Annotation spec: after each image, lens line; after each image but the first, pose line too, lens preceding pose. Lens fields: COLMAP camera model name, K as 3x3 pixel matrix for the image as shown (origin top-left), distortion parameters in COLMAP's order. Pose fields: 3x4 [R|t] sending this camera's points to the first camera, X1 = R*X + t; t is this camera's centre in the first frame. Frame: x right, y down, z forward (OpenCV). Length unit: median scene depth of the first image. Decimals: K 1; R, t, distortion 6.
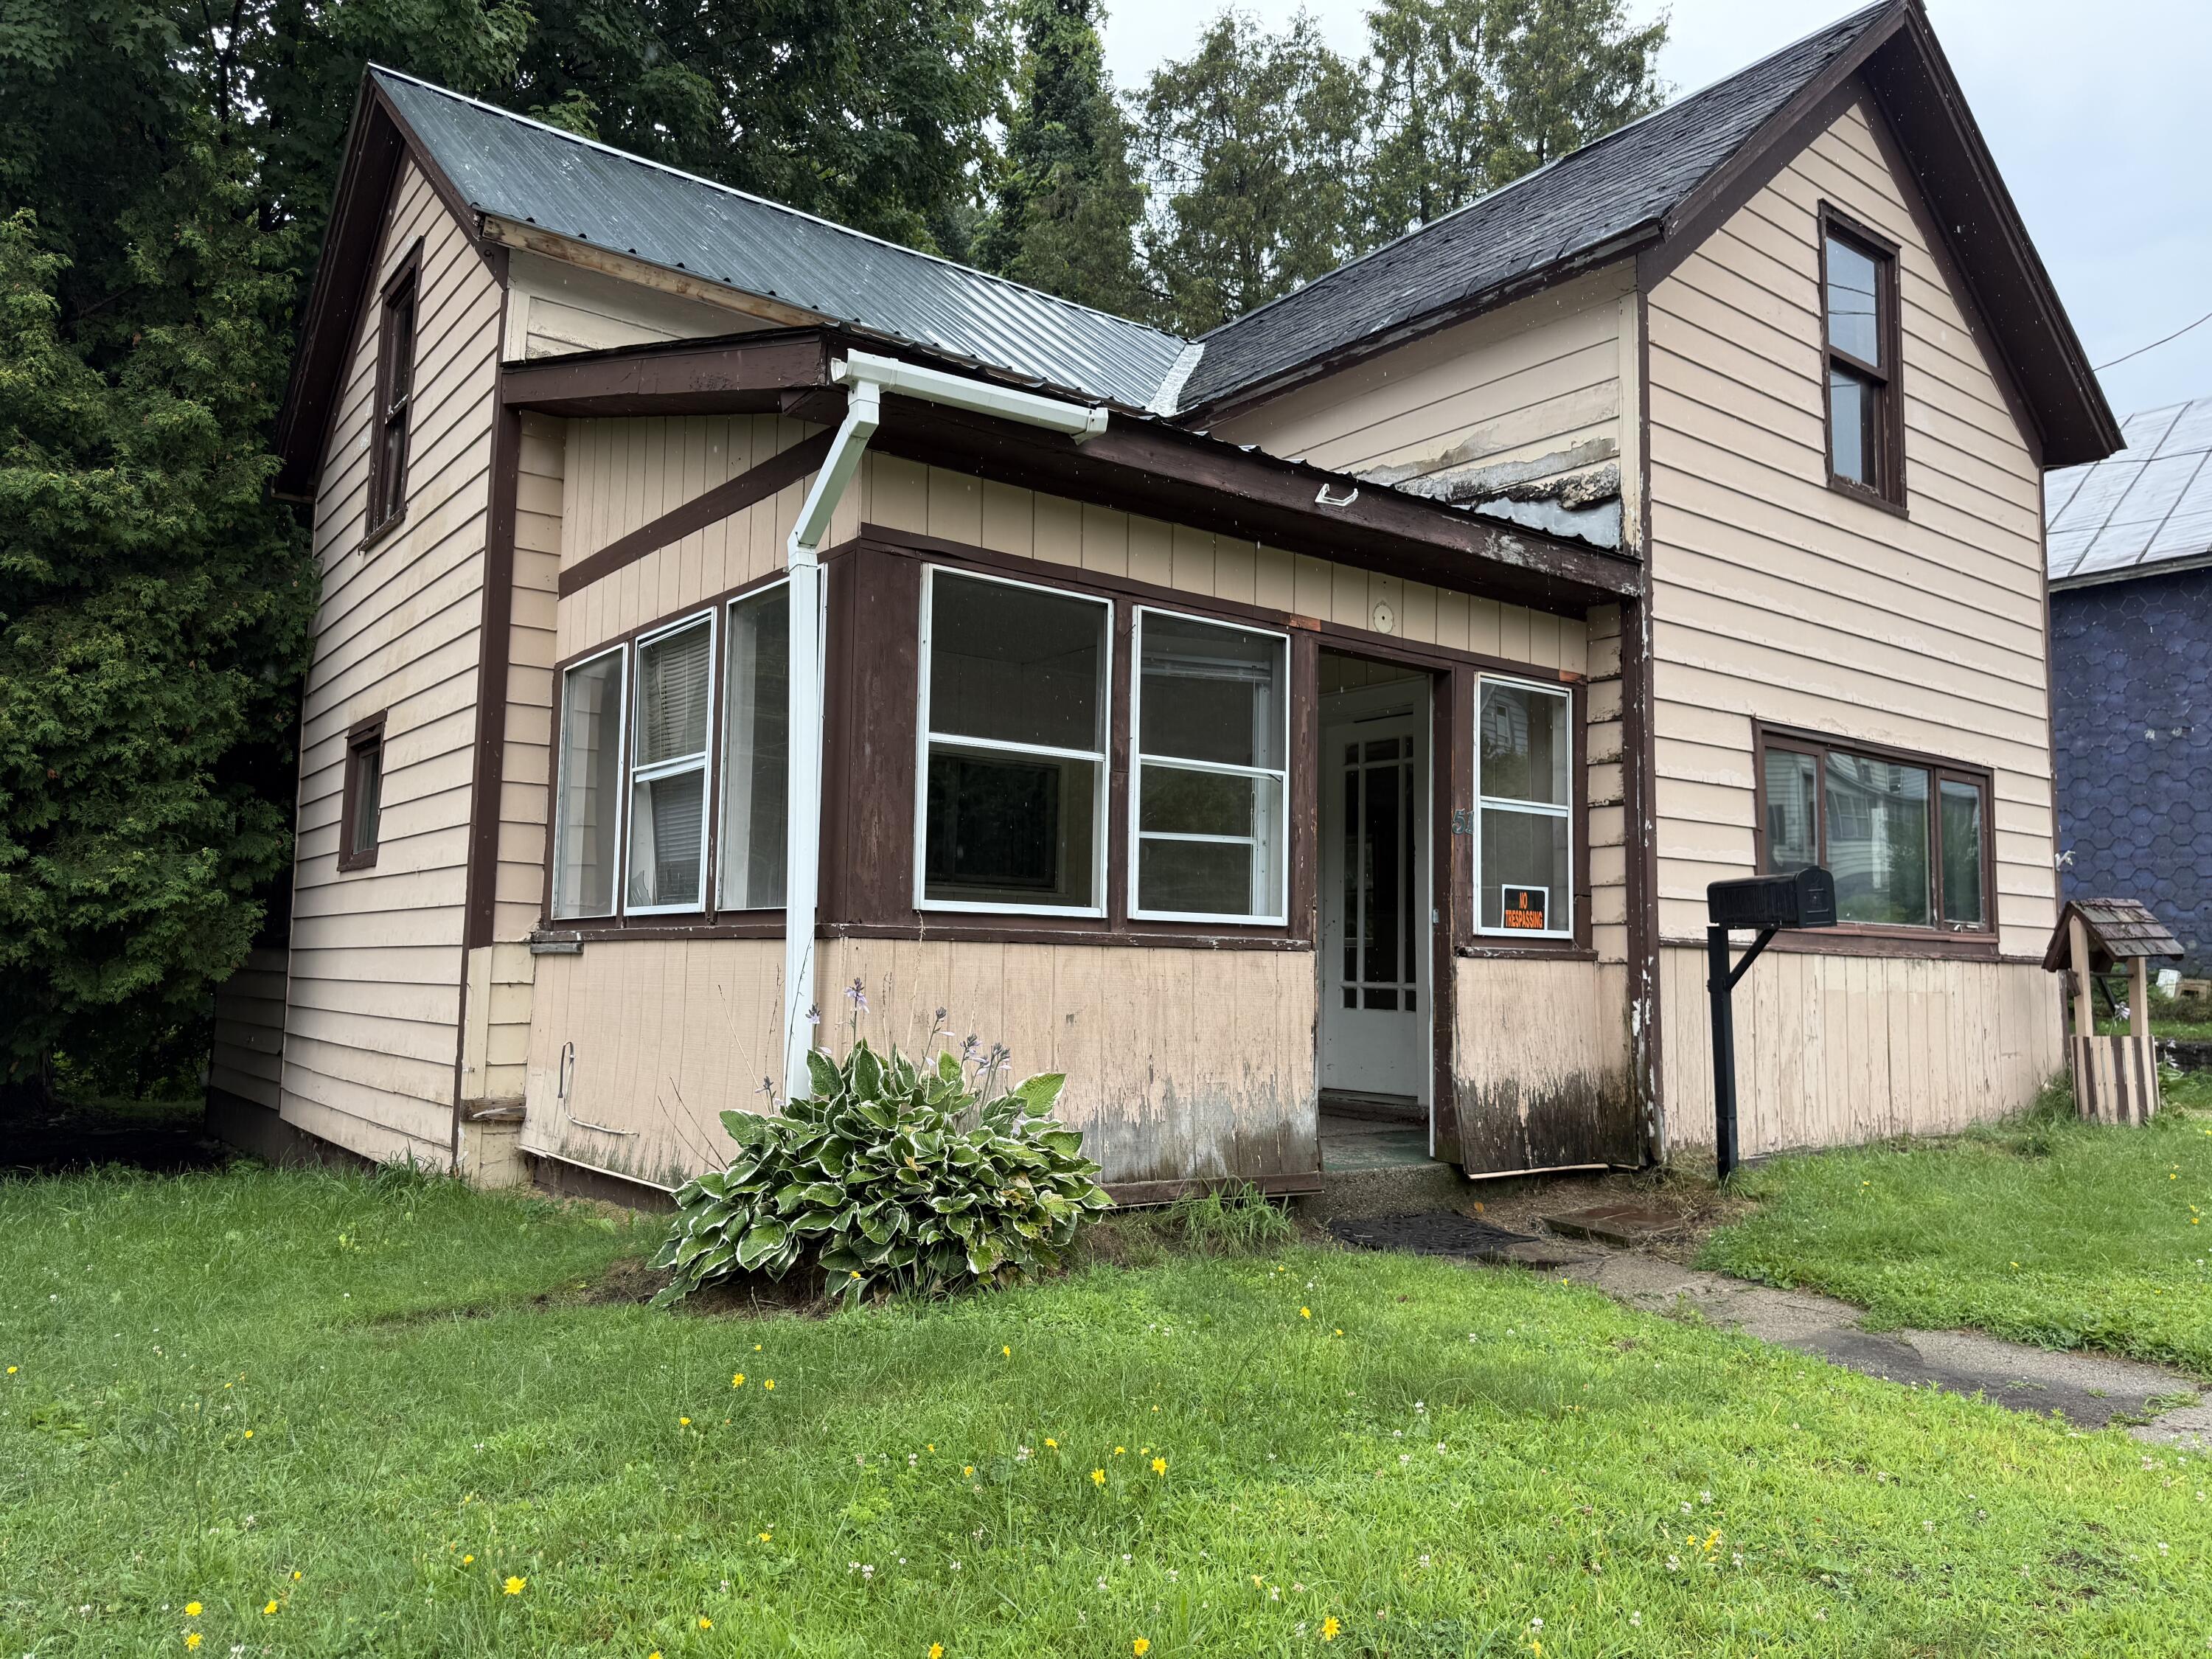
lens RADIAL K [[1555.0, 0, 1102.7], [0, 1555.0, 835.0], [0, 0, 1]] dist [-0.004052, -0.003277]
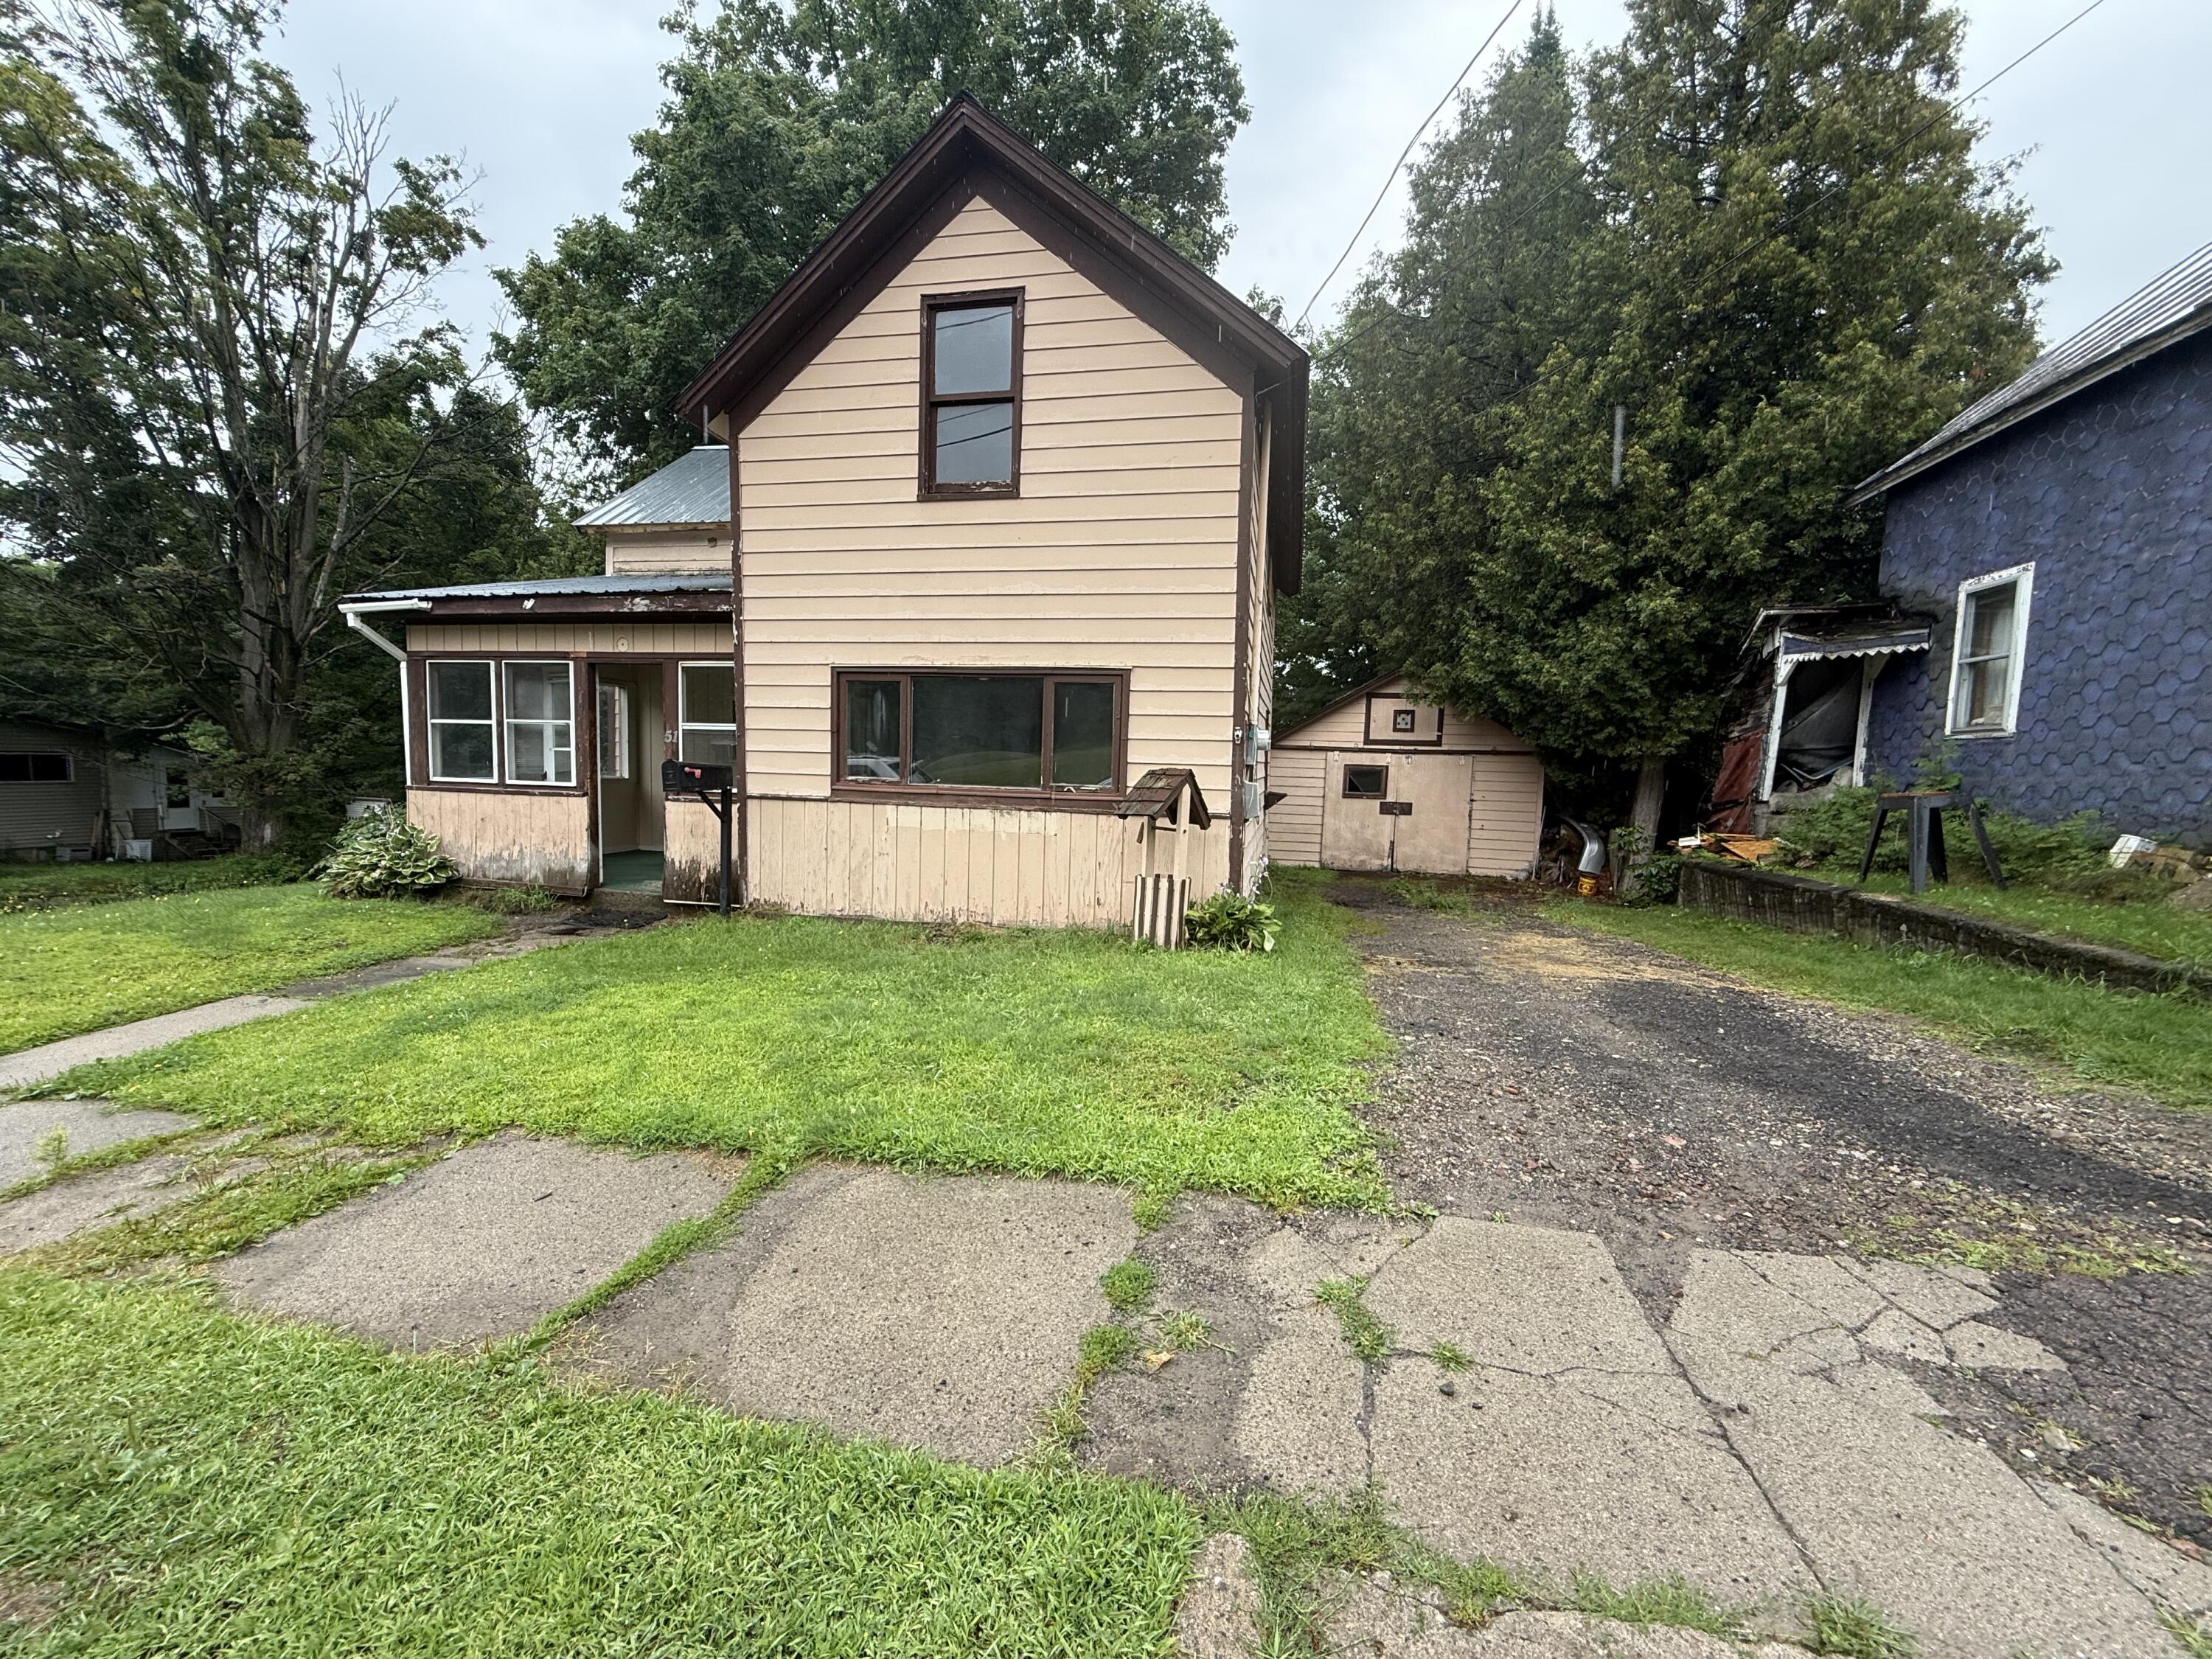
lens RADIAL K [[878.8, 0, 1104.9], [0, 878.8, 826.6], [0, 0, 1]] dist [-0.000148, -0.000357]
pose [[0.659011, 0.055280, -0.750099, 1.660930], [0.049983, 0.991872, 0.117012, 0.002856], [0.750470, -0.114604, 0.650892, 0.718624]]
